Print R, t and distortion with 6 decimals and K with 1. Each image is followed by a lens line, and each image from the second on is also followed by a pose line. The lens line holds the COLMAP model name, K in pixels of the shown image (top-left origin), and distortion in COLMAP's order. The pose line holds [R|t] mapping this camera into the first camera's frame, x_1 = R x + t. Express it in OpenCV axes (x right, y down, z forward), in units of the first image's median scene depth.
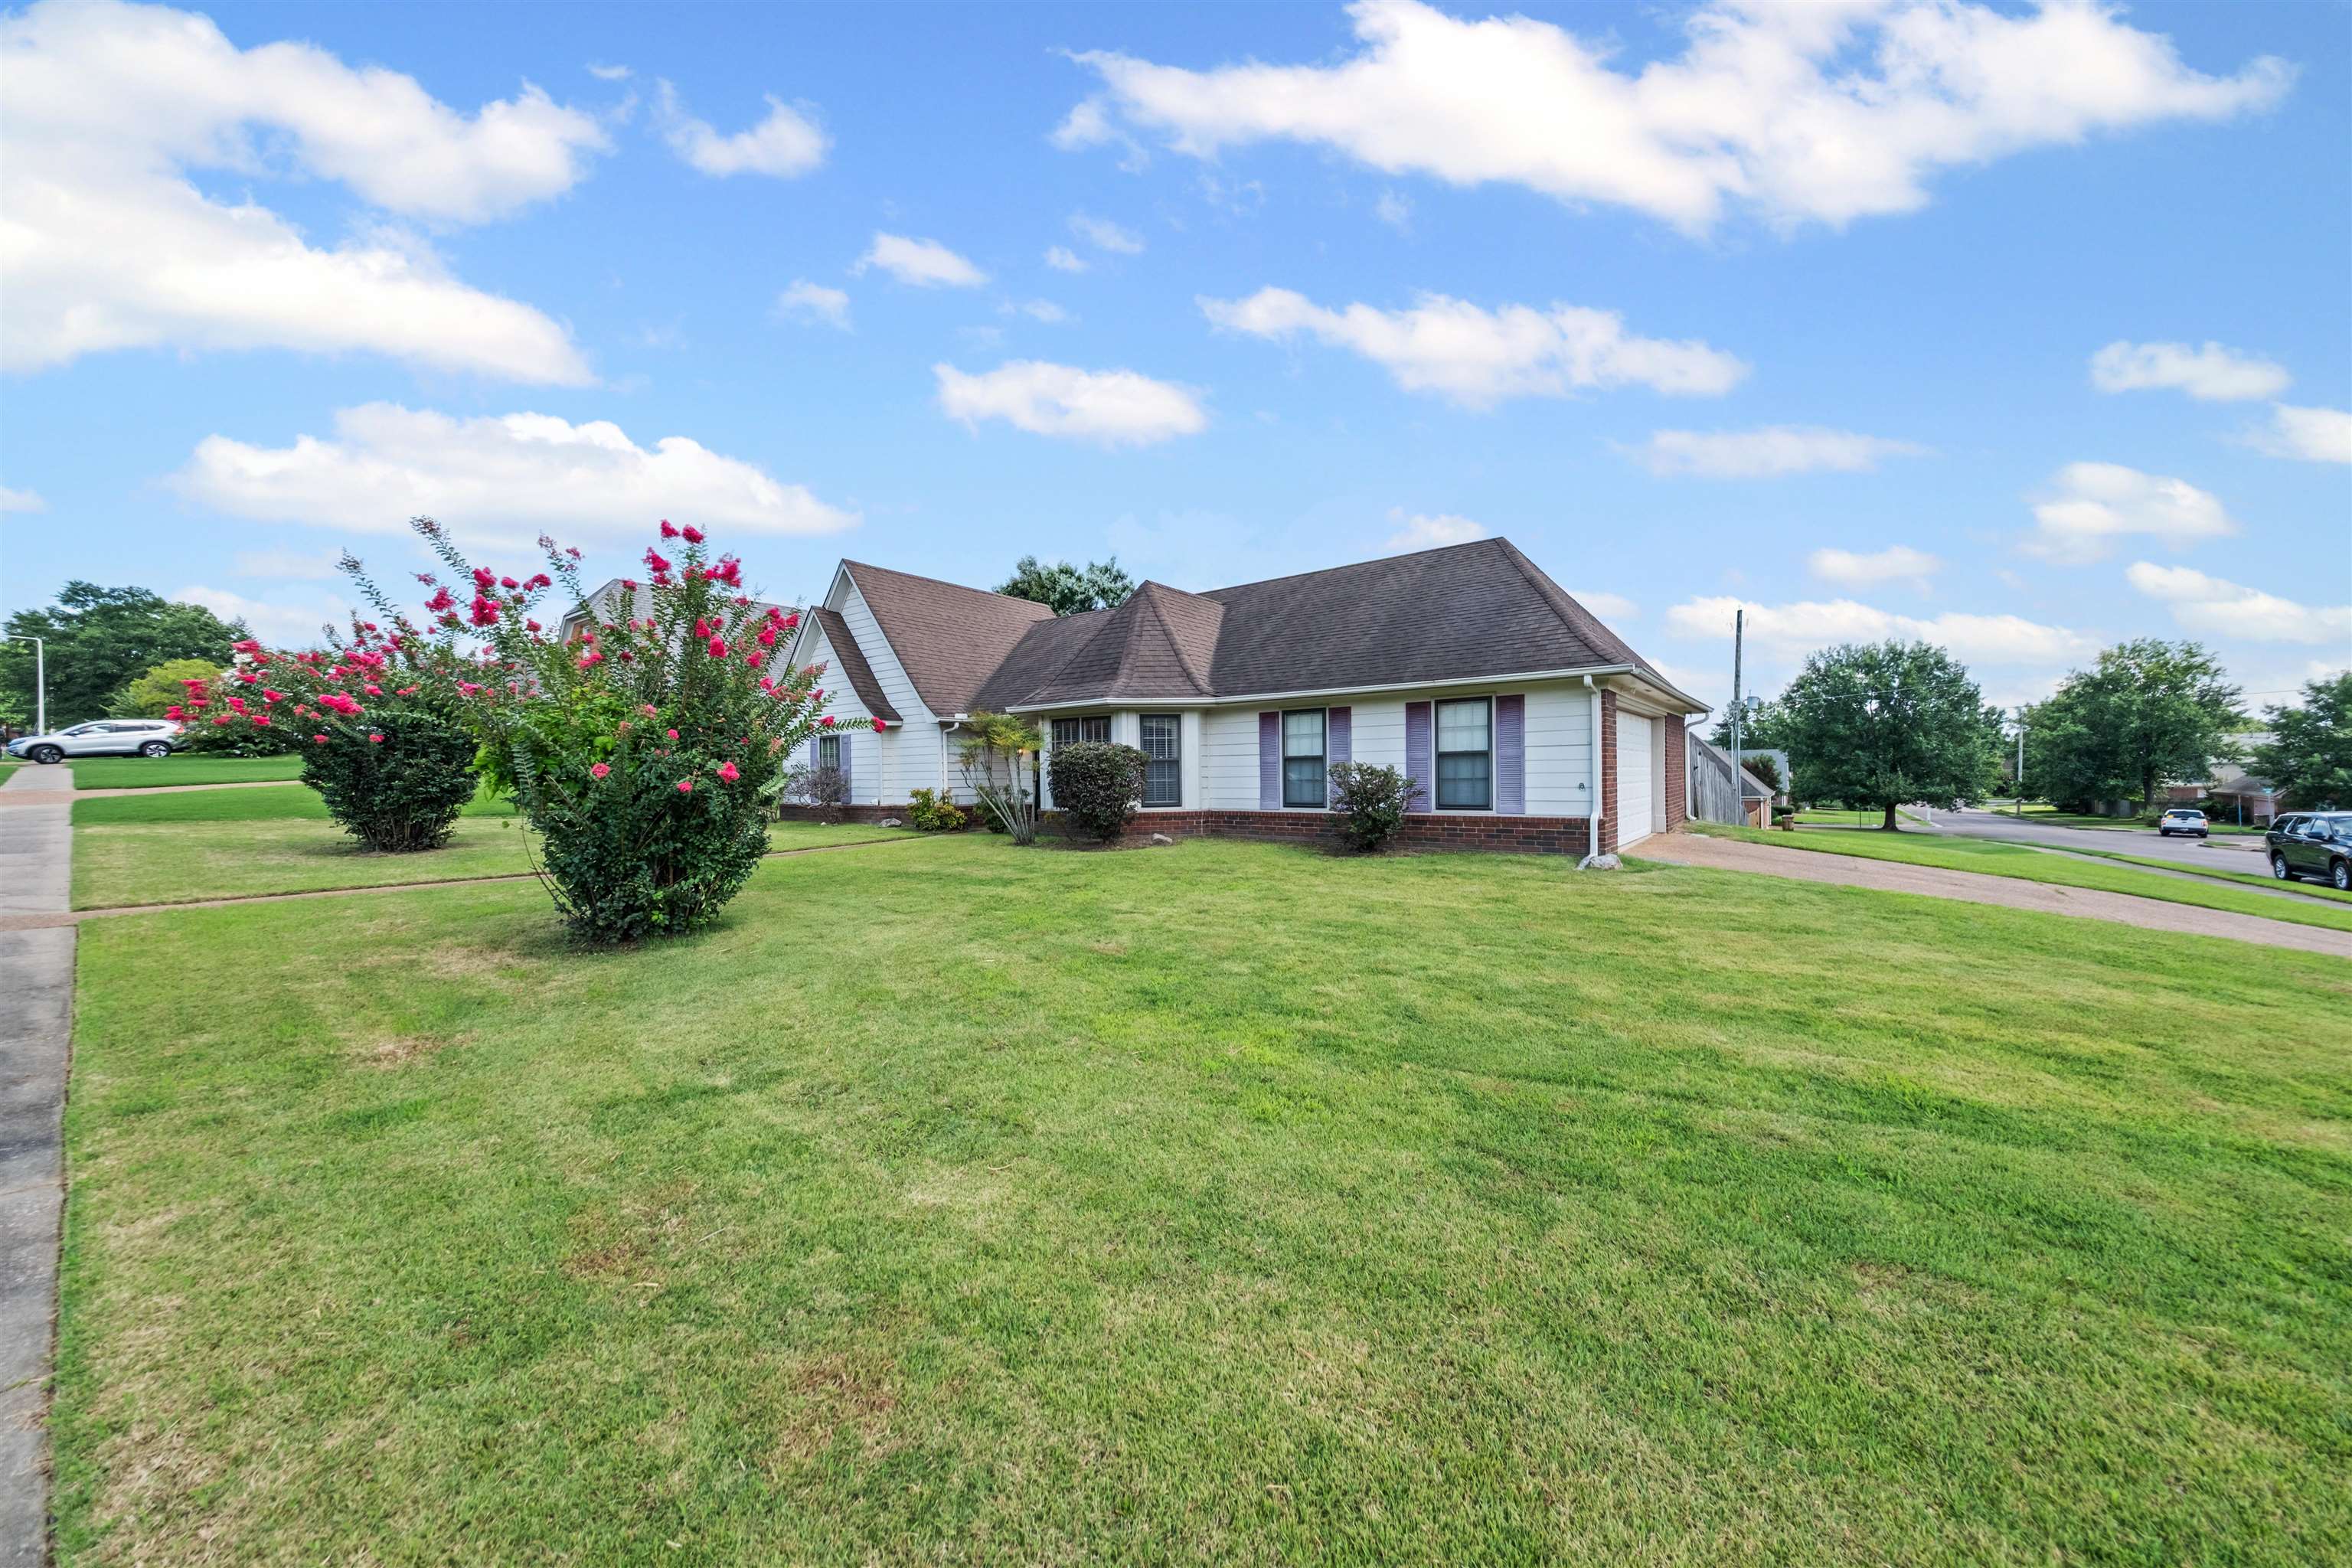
lens RADIAL K [[848.8, 0, 1163.2], [0, 848.8, 771.8], [0, 0, 1]] dist [0.010563, -0.000277]
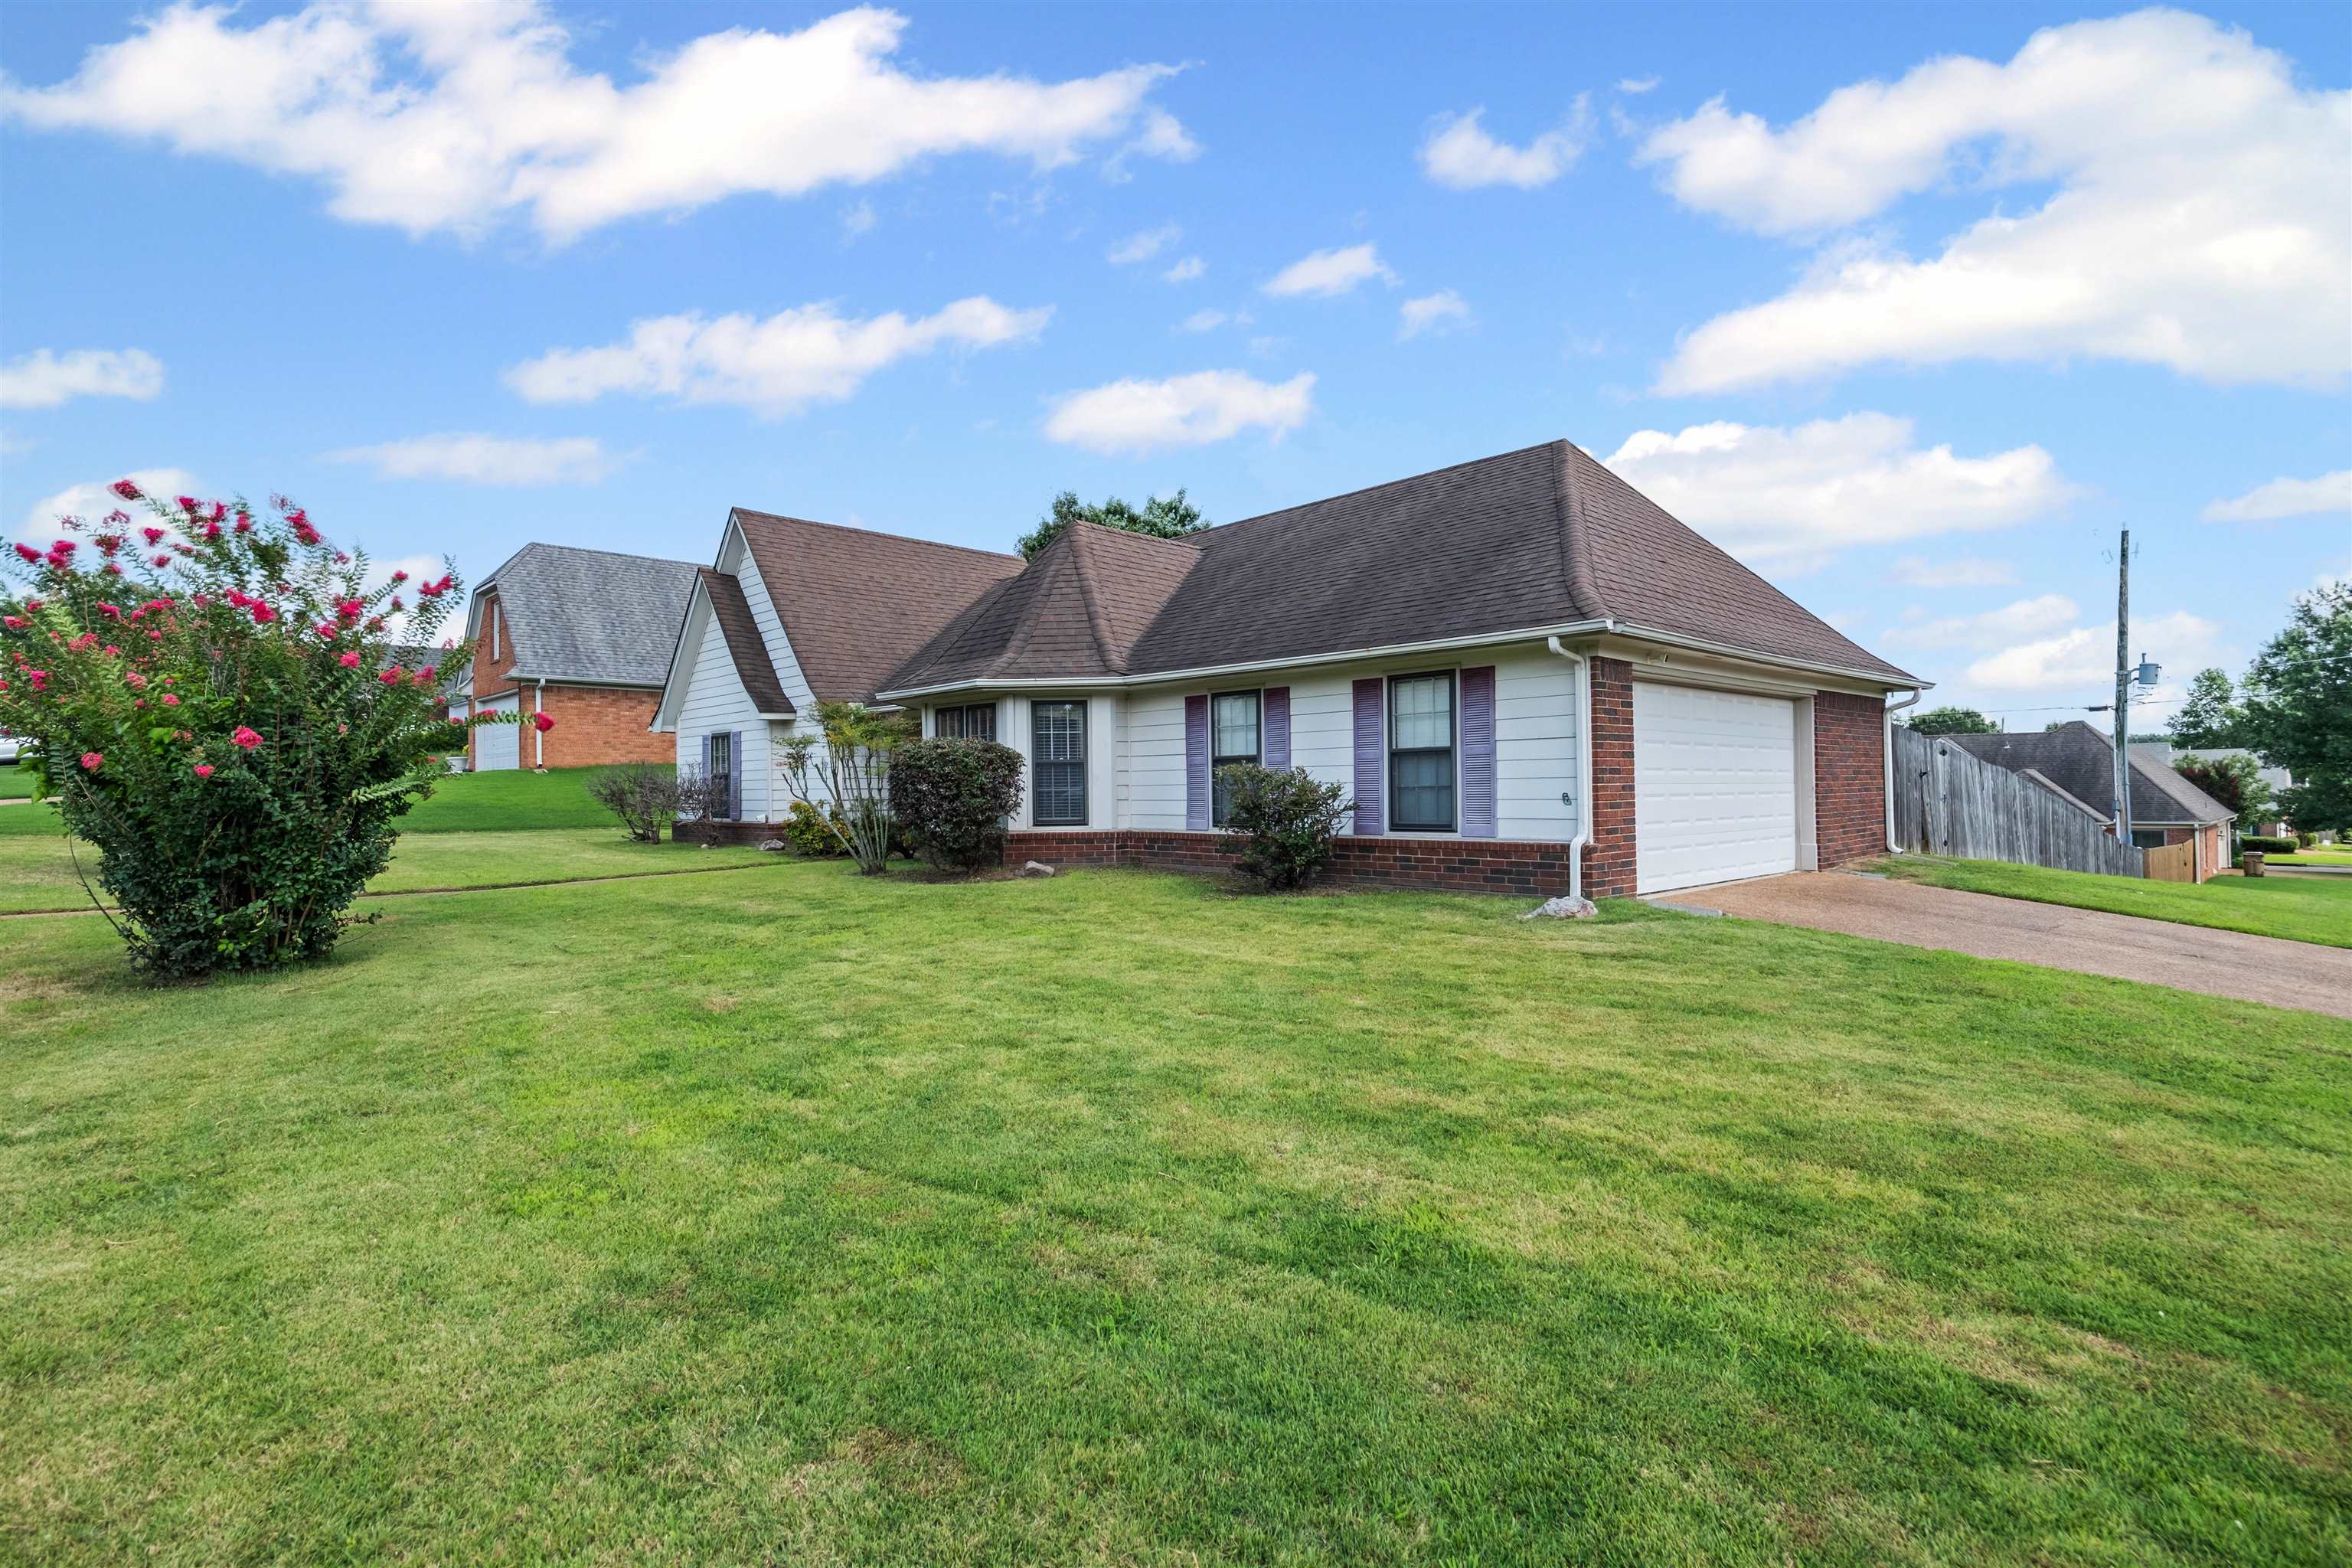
lens RADIAL K [[1166.4, 0, 1157.9], [0, 1166.4, 775.7], [0, 0, 1]] dist [0.015096, 0.000405]
pose [[0.984919, 0.000454, -0.173017, 0.272863], [-0.001718, 0.999973, -0.007155, 0.005309], [0.173009, 0.007345, 0.984893, 0.012024]]
